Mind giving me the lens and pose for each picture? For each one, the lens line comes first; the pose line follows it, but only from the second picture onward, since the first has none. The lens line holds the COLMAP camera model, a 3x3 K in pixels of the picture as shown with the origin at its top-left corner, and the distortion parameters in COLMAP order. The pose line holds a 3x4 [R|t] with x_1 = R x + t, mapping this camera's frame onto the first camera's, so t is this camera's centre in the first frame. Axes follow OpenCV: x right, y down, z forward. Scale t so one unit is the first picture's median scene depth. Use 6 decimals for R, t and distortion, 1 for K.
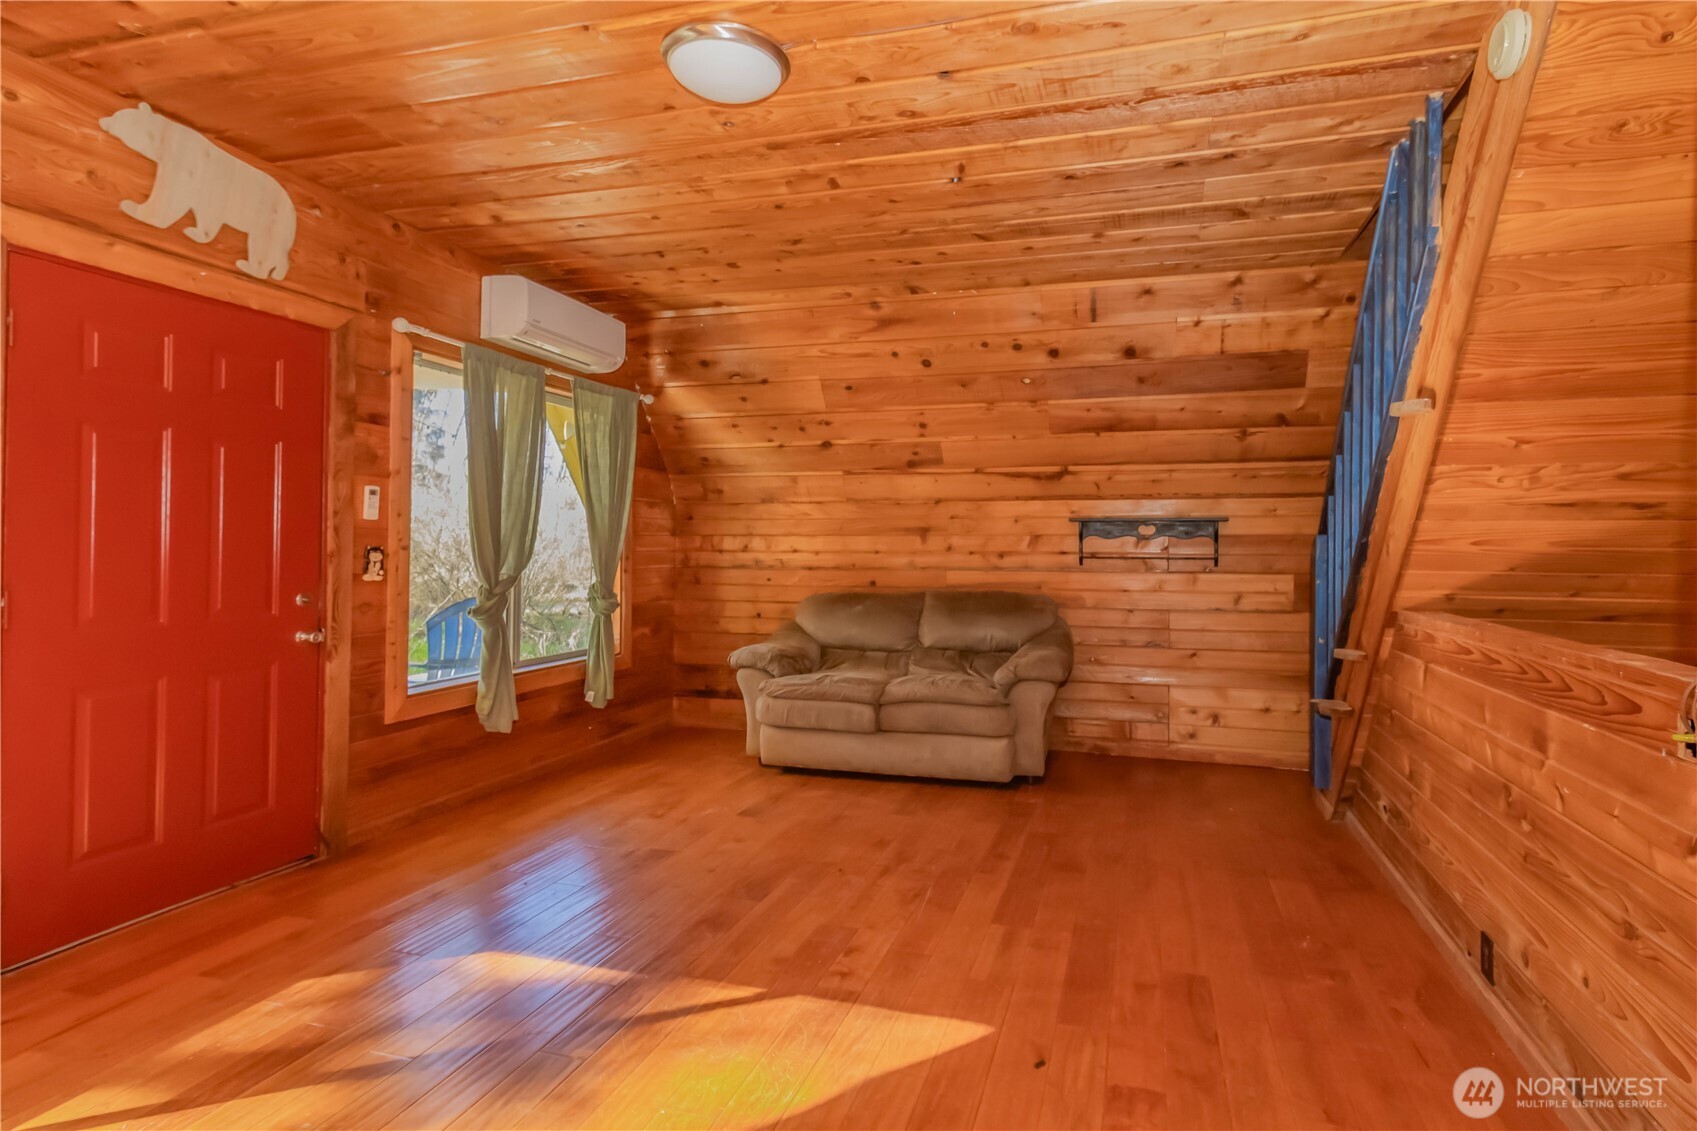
lens RADIAL K [[842.3, 0, 900.0], [0, 842.3, 536.3], [0, 0, 1]] dist [0.001954, 0.000138]
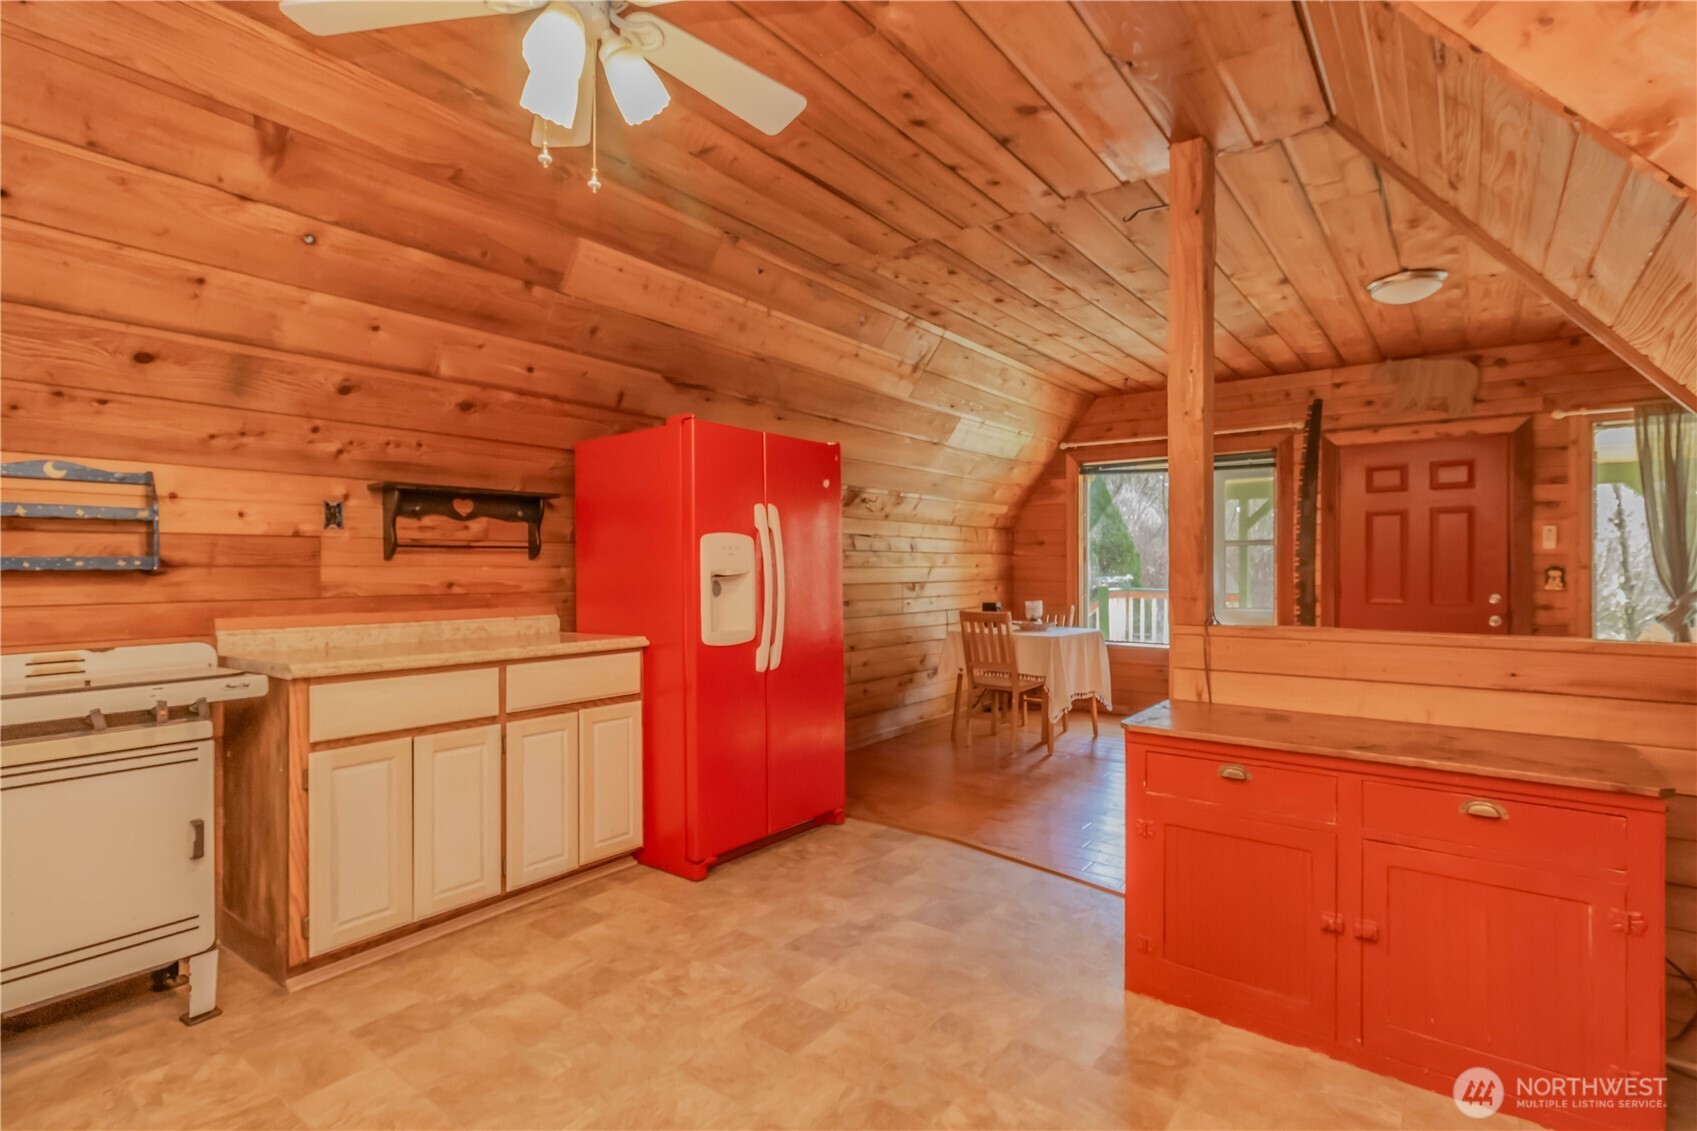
lens RADIAL K [[815.4, 0, 863.8], [0, 815.4, 568.5], [0, 0, 1]] dist [0.003158, 0.000345]
pose [[-0.347259, 0.001176, -0.937769, 1.939701], [0.003911, 0.999992, -0.000195, 0.015528], [0.937761, -0.003735, -0.347261, 0.527810]]
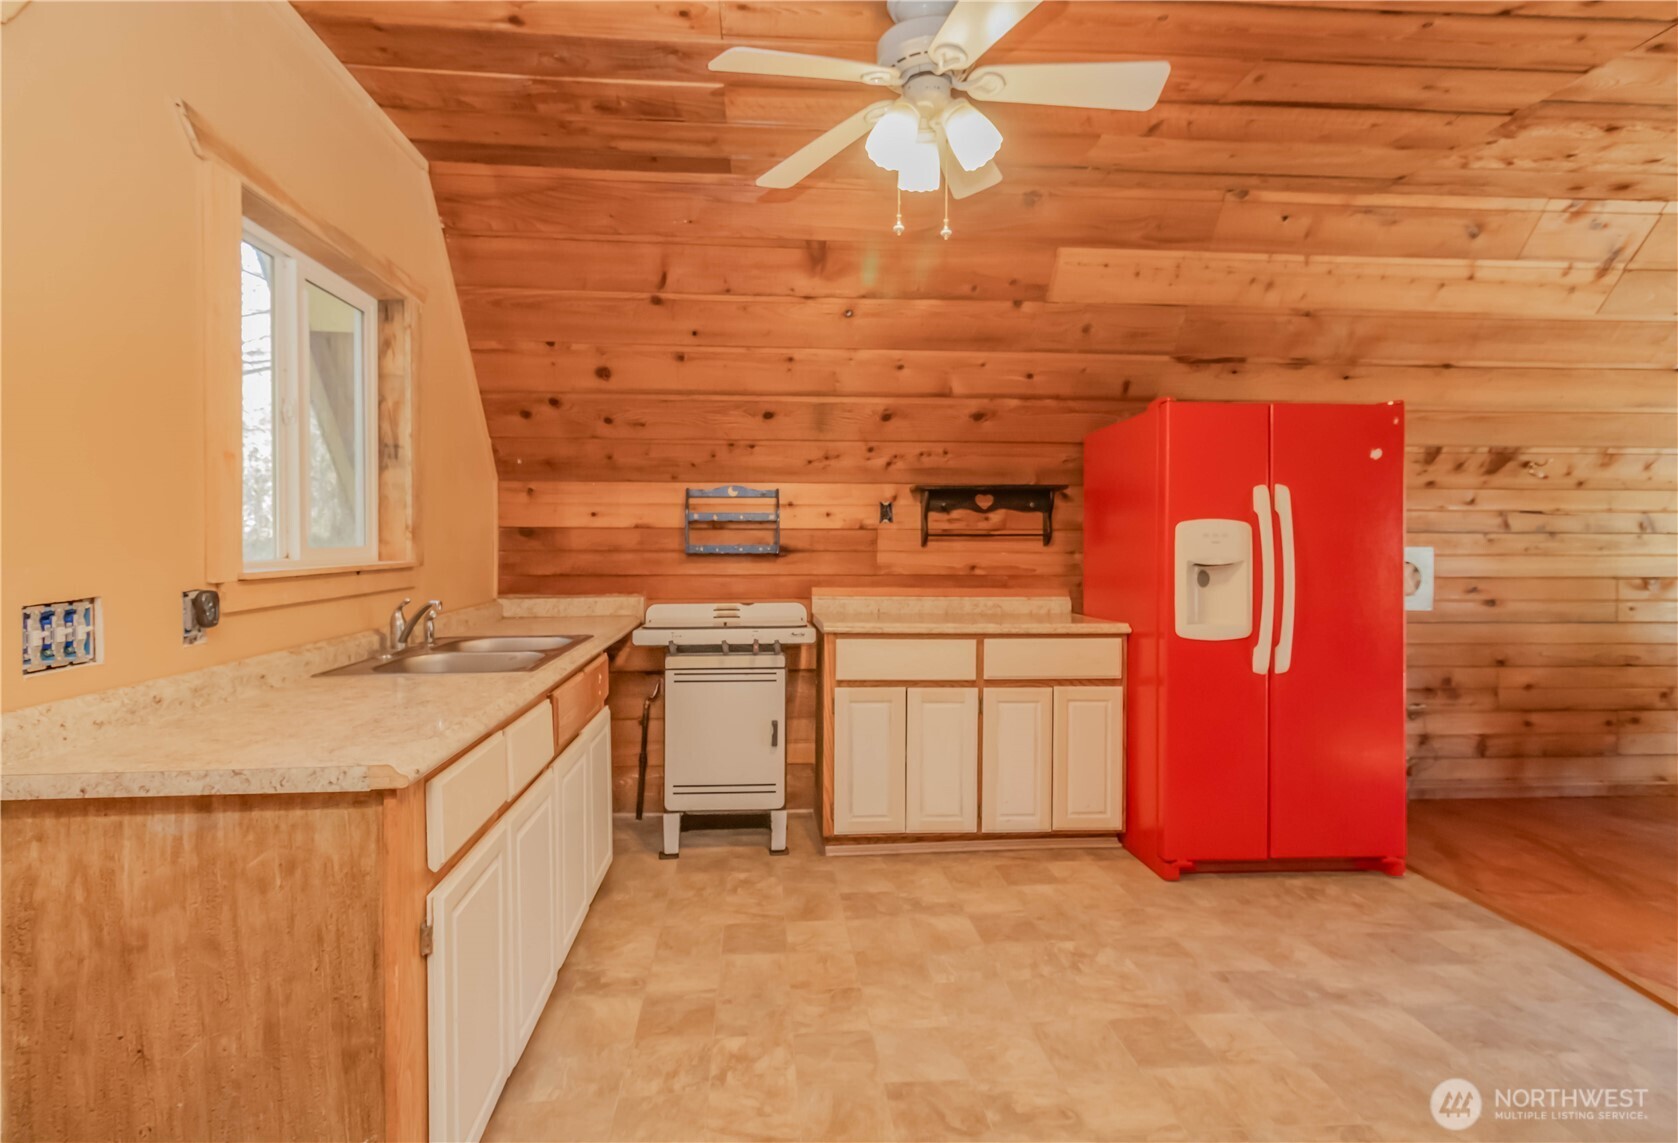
lens RADIAL K [[812.8, 0, 813.6], [0, 812.8, 552.4], [0, 0, 1]] dist [0.010037, 0.000539]
pose [[-0.936898, -0.001546, -0.349599, 1.755154], [-0.004405, 0.999963, 0.007383, -0.001061], [0.349574, 0.008457, -0.936870, 0.824635]]
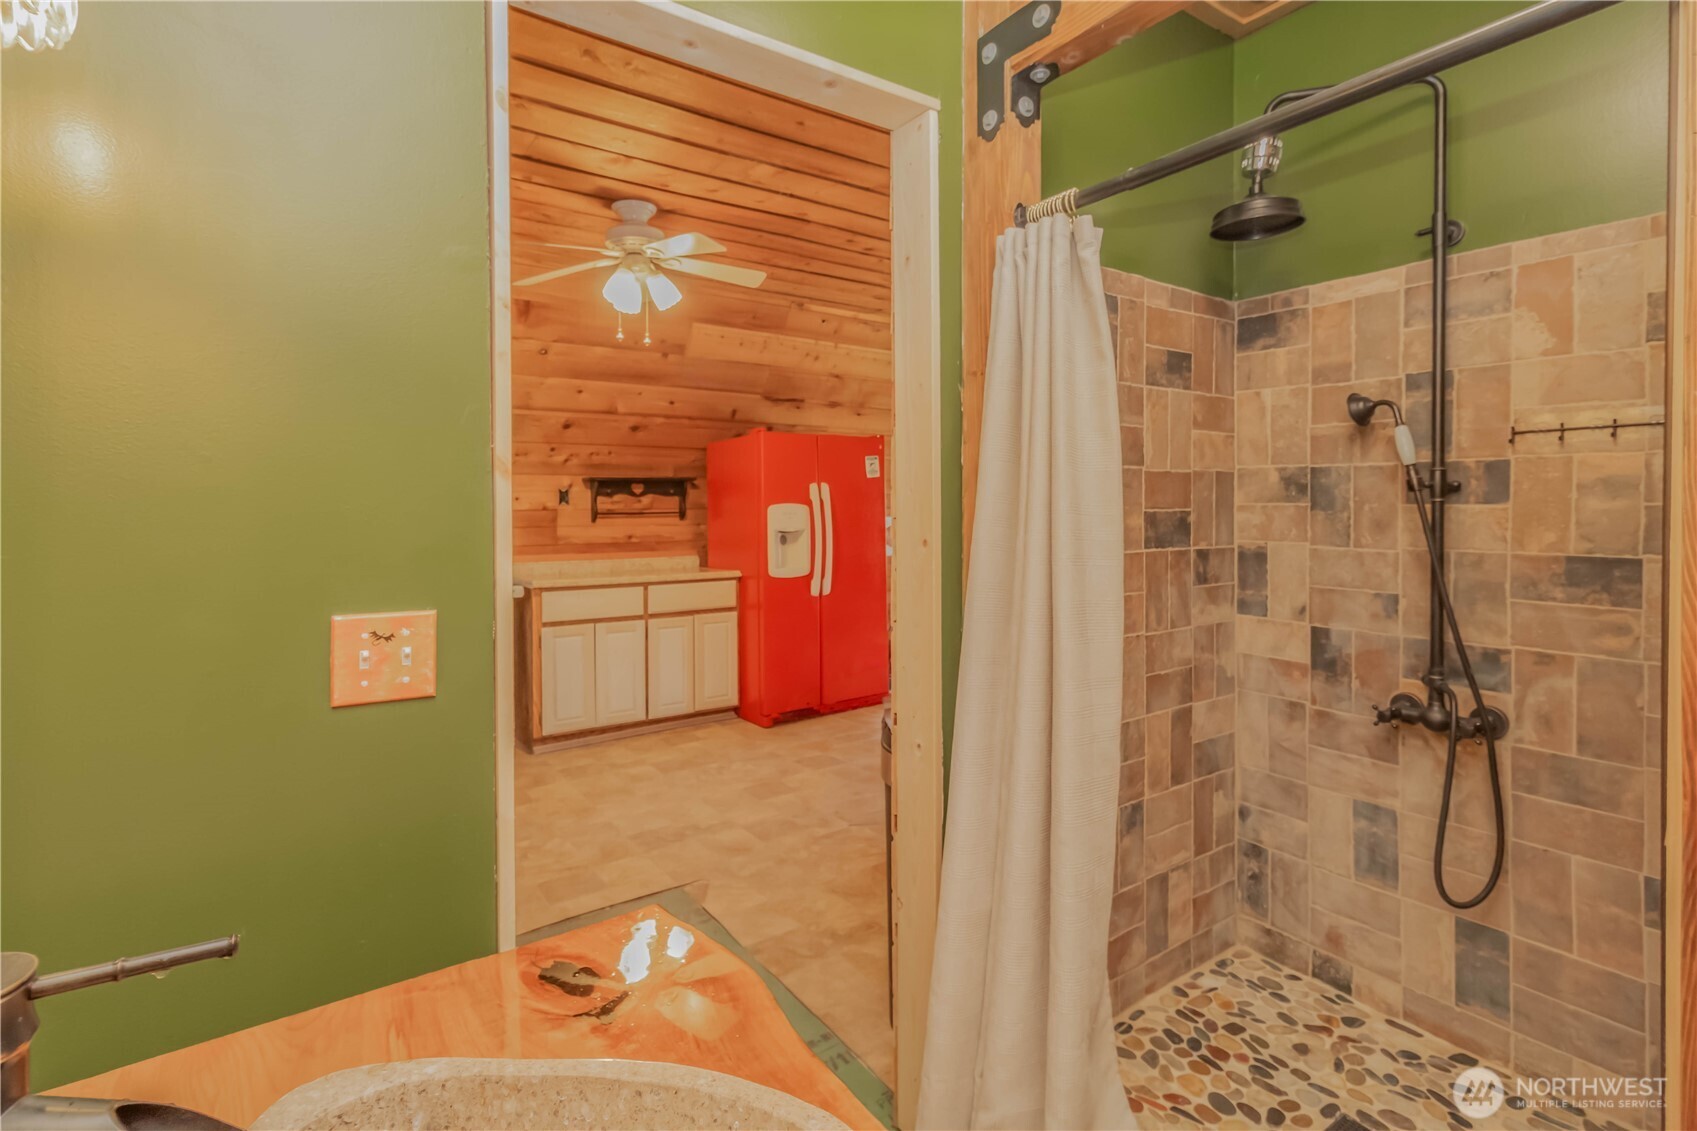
lens RADIAL K [[808.7, 0, 870.5], [0, 808.7, 514.1], [0, 0, 1]] dist [0.001140, 0.000031]
pose [[-0.603036, 0.007312, -0.797680, 2.275222], [0.007669, 0.999965, 0.003369, -0.026011], [0.797677, -0.004085, -0.603071, 1.287935]]
